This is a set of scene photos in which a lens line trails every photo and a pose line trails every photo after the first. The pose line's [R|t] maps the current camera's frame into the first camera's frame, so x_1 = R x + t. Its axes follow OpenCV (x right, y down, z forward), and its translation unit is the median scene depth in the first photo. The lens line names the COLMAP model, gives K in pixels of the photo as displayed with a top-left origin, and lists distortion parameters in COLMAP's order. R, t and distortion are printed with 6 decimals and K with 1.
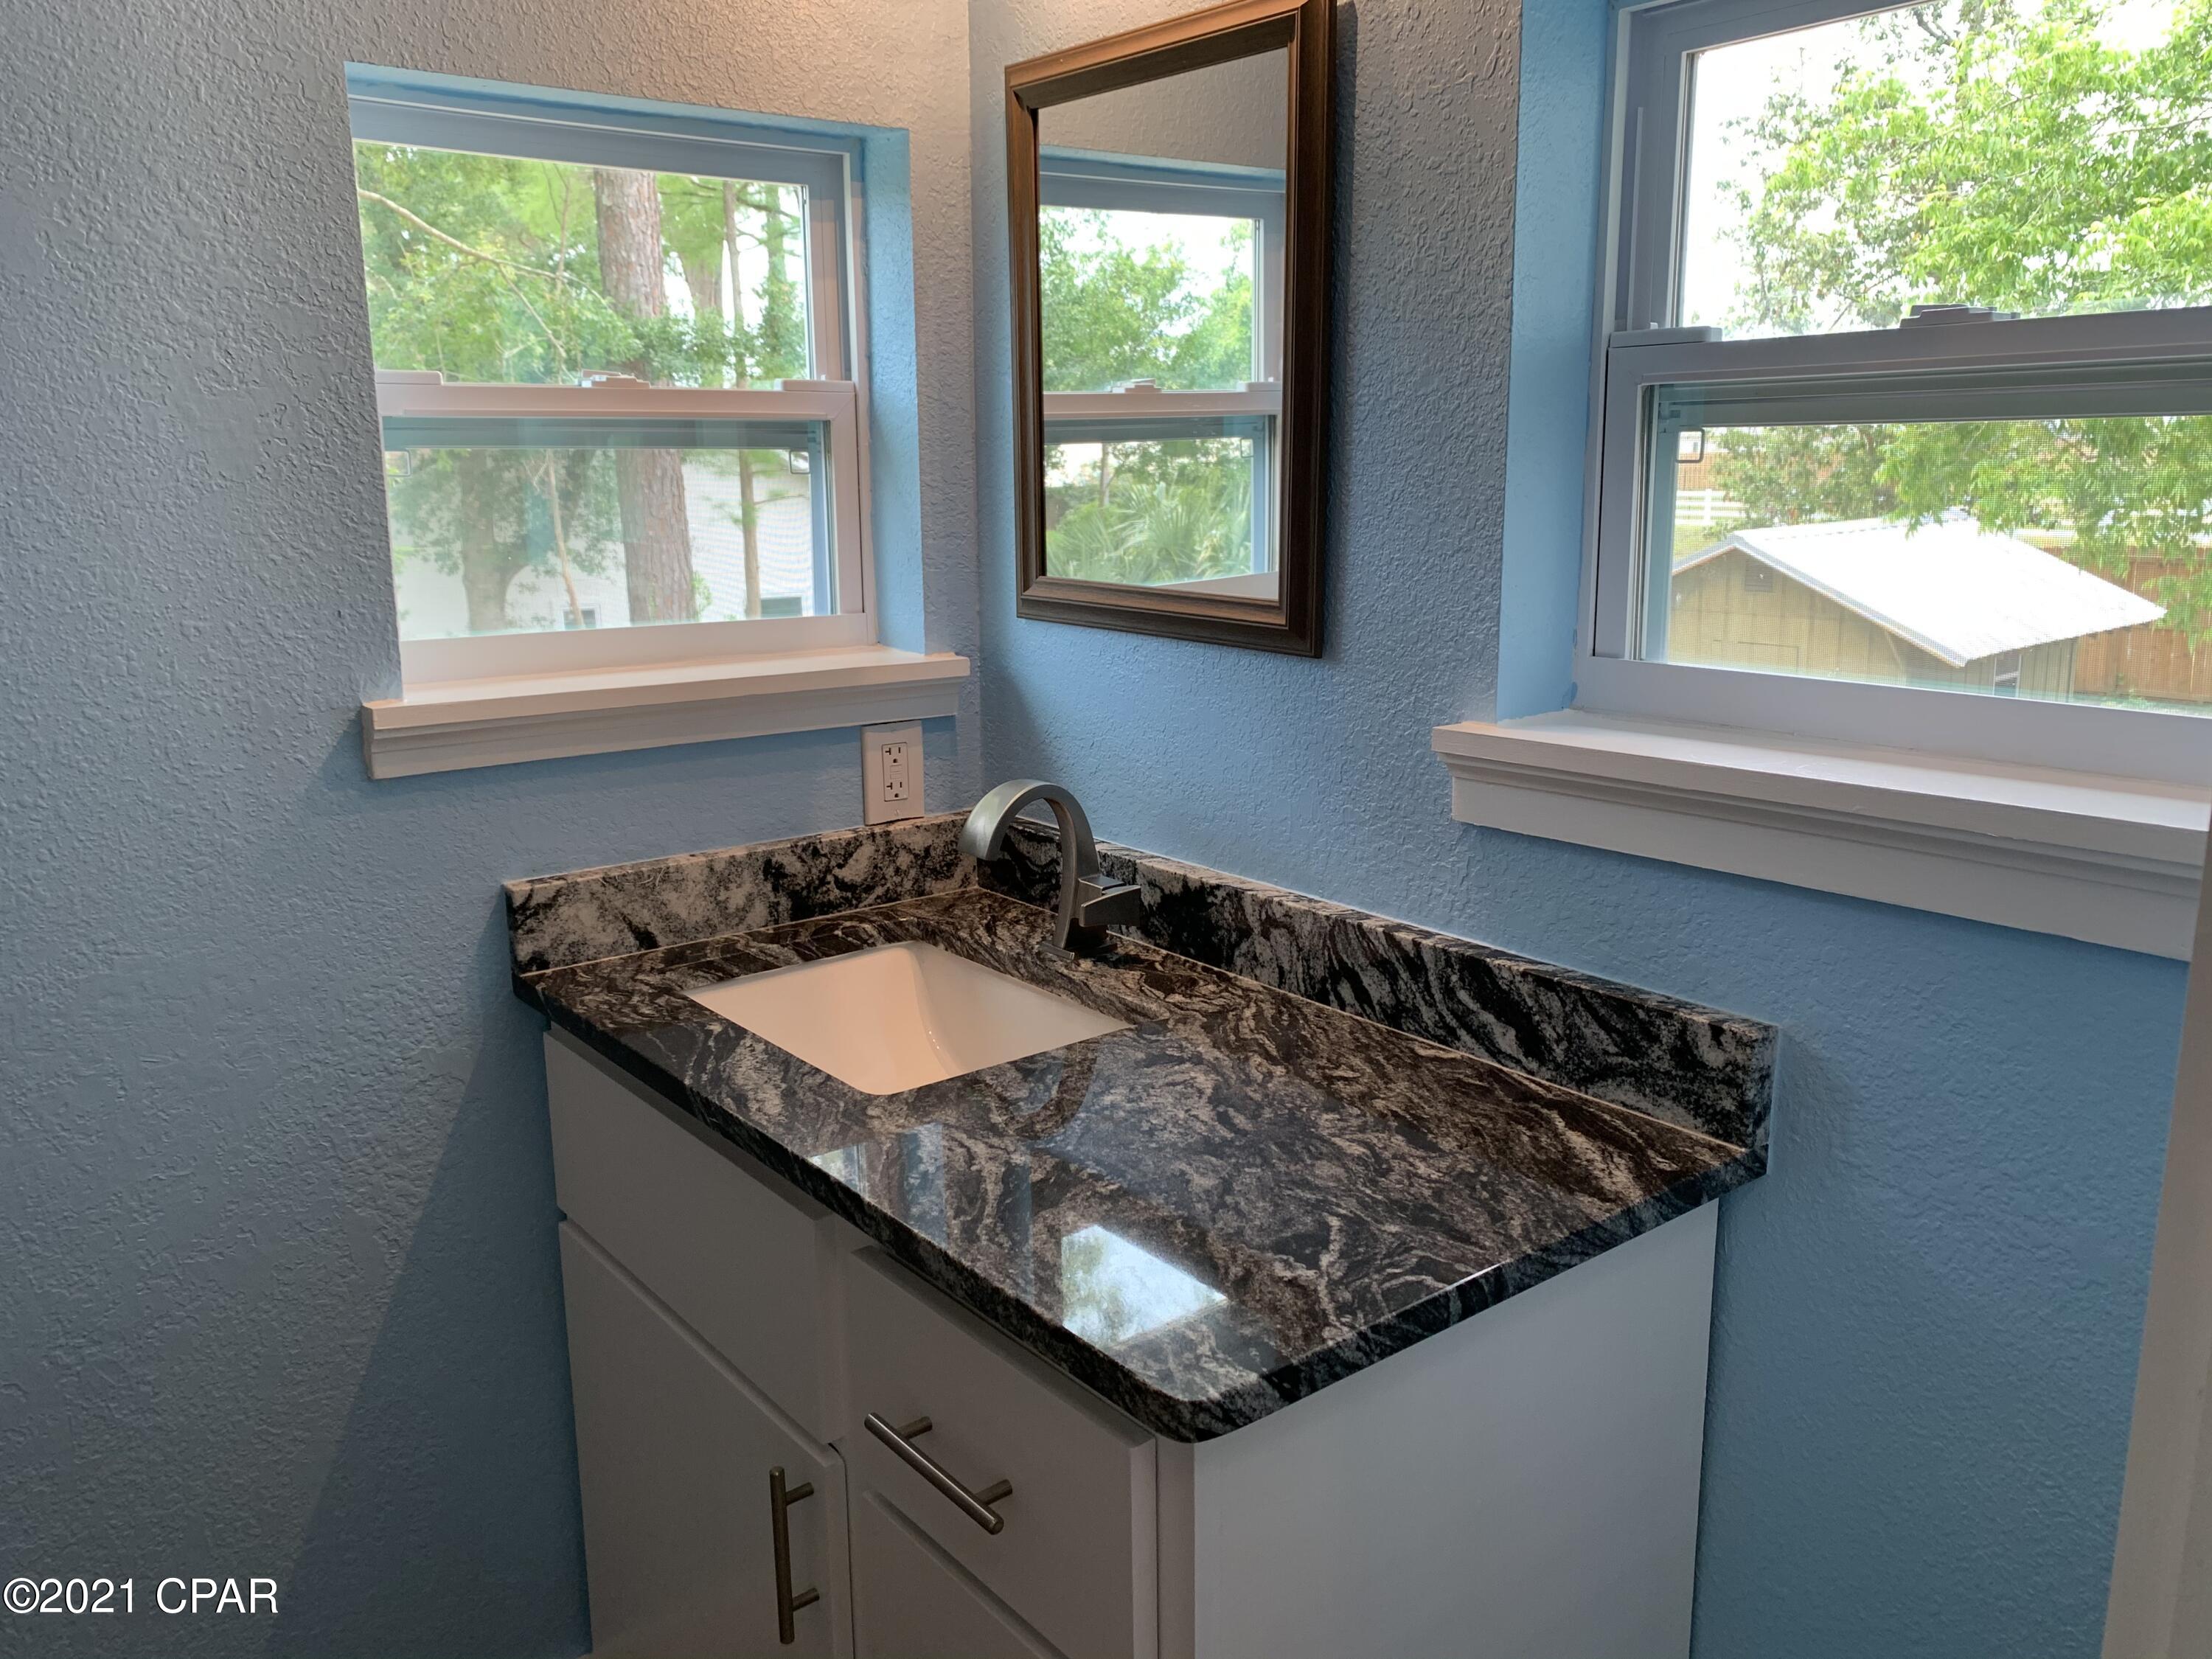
lens RADIAL K [[1663.5, 0, 1104.6], [0, 1663.5, 826.7], [0, 0, 1]] dist [0.063091, -0.038608]
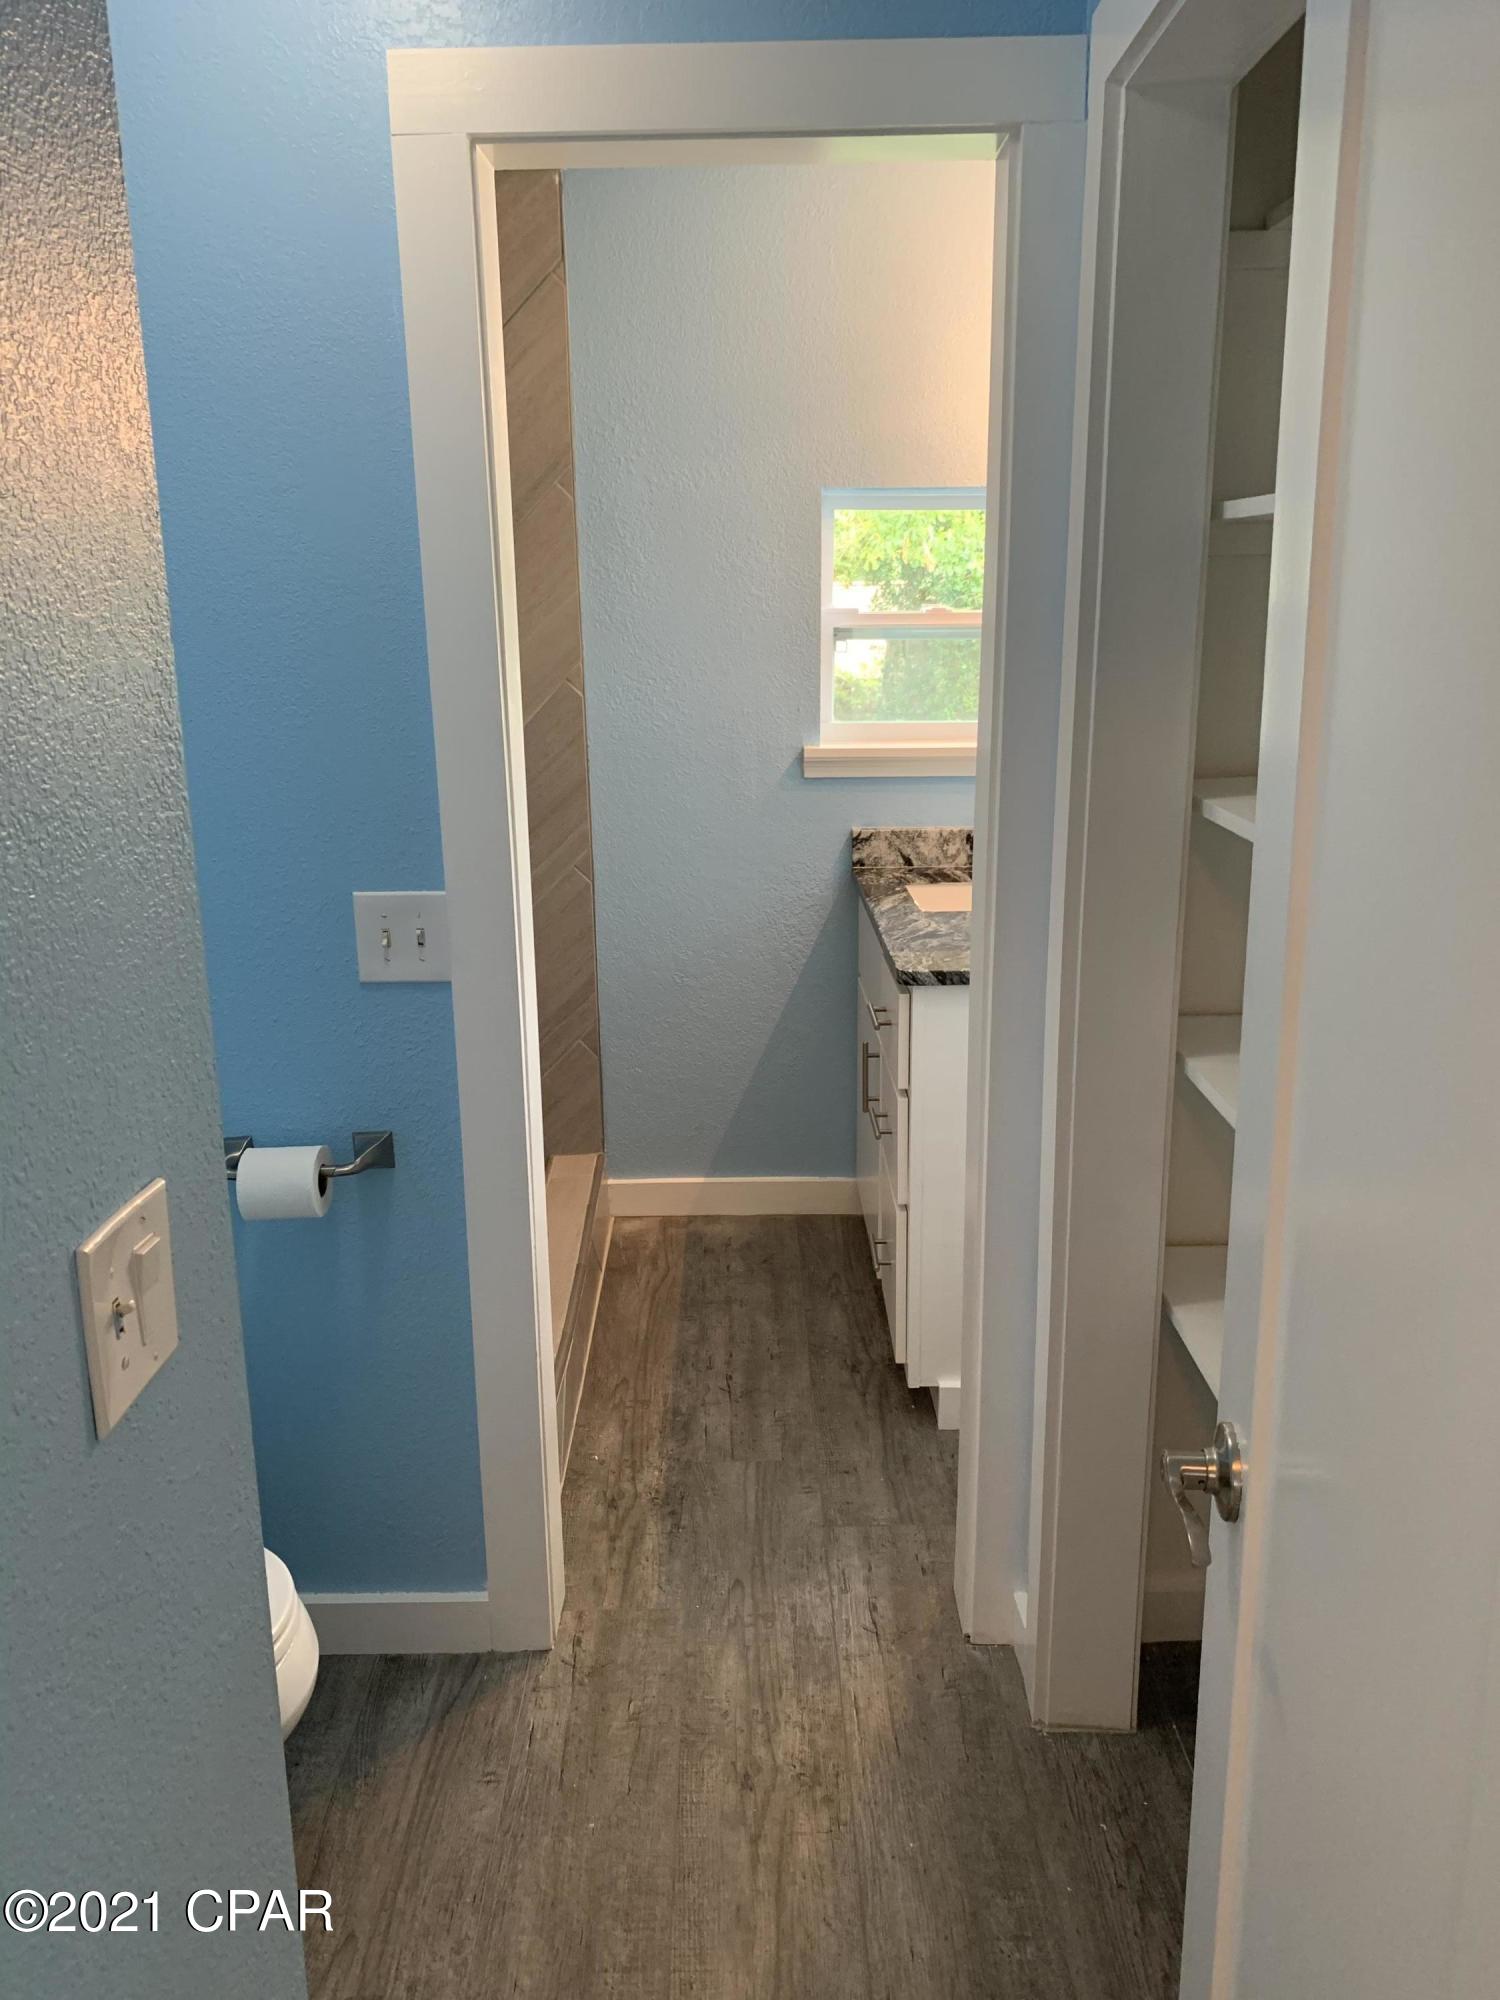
lens RADIAL K [[1504.1, 0, 750.8], [0, 1504.1, 1002.8], [0, 0, 1]] dist [0.063091, -0.038608]
pose [[0.783721, 0.160842, -0.599927, 0.832756], [-0.131504, 0.986961, 0.092815, 0.097226], [0.607033, 0.006152, 0.794653, -0.765114]]
